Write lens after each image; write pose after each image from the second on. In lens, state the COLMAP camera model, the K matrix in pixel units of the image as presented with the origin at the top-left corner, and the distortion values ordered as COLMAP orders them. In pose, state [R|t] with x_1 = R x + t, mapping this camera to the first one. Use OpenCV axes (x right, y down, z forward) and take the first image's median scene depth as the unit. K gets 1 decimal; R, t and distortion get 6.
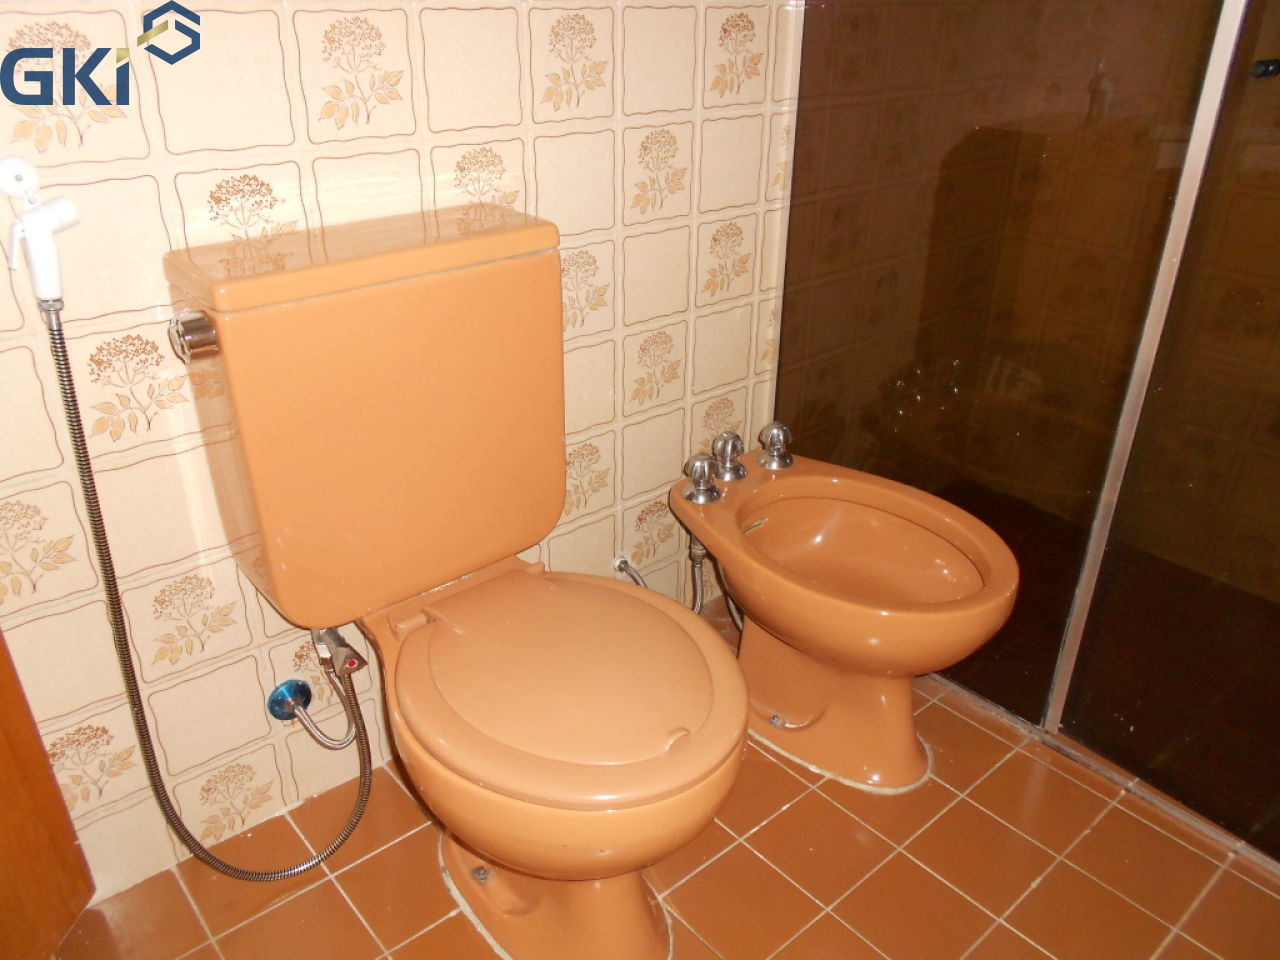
lens RADIAL K [[961.7, 0, 633.9], [0, 961.7, 481.4], [0, 0, 1]] dist [0.000733, -0.009301]
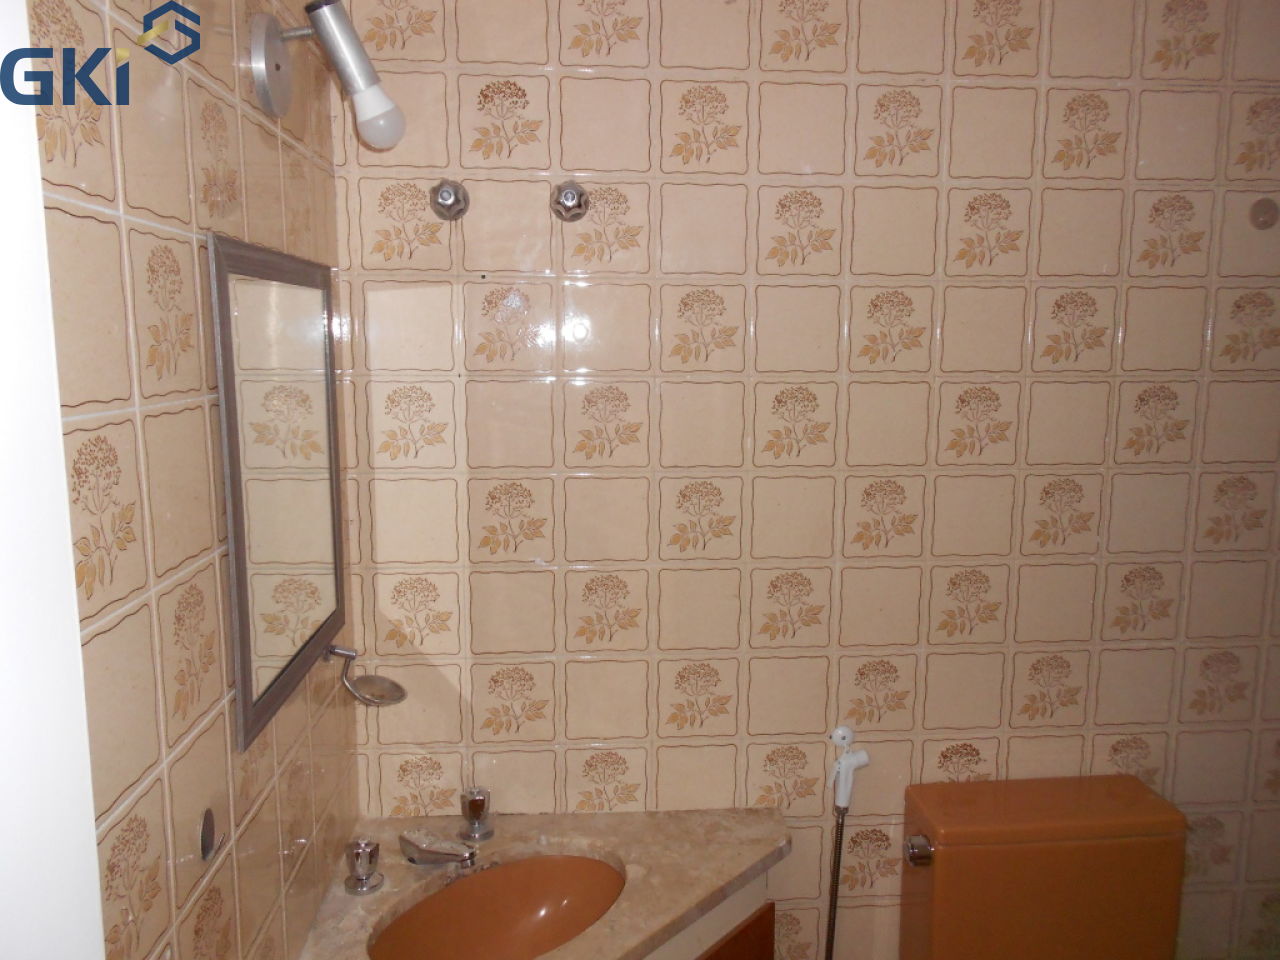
lens RADIAL K [[961.7, 0, 632.4], [0, 961.7, 475.1], [0, 0, 1]] dist [0.000733, -0.009301]
pose [[0.809388, 0.082556, -0.581442, 0.028279], [-0.261945, 0.936878, -0.231614, -0.189392], [0.525619, 0.339772, 0.779923, -0.558611]]
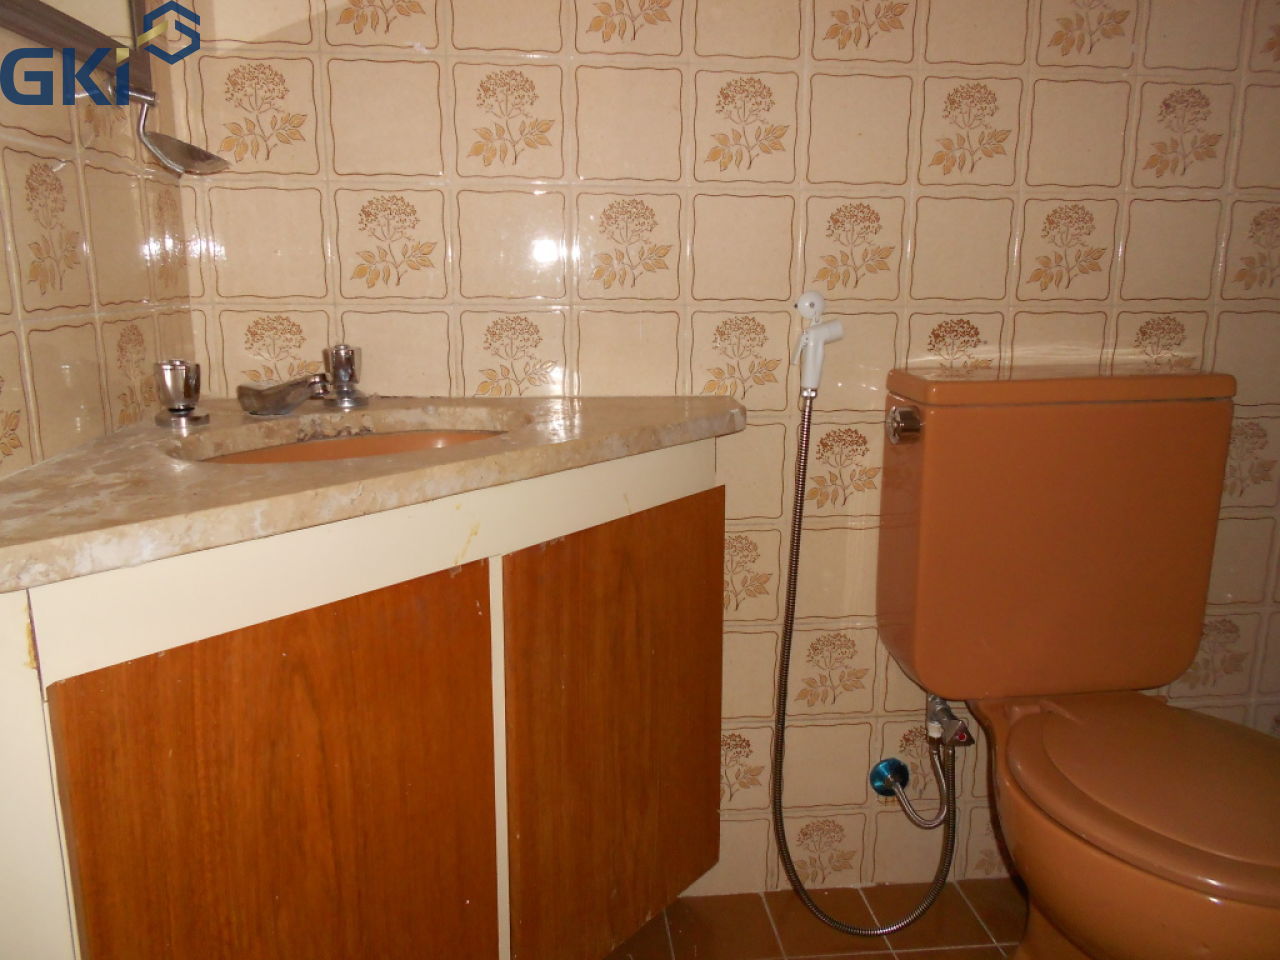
lens RADIAL K [[961.7, 0, 637.0], [0, 961.7, 485.7], [0, 0, 1]] dist [0.000733, -0.009301]
pose [[0.826510, 0.118254, -0.550361, -0.028274], [-0.250817, 0.952635, -0.171978, 0.182624], [0.503956, 0.280181, 0.817023, -0.162001]]
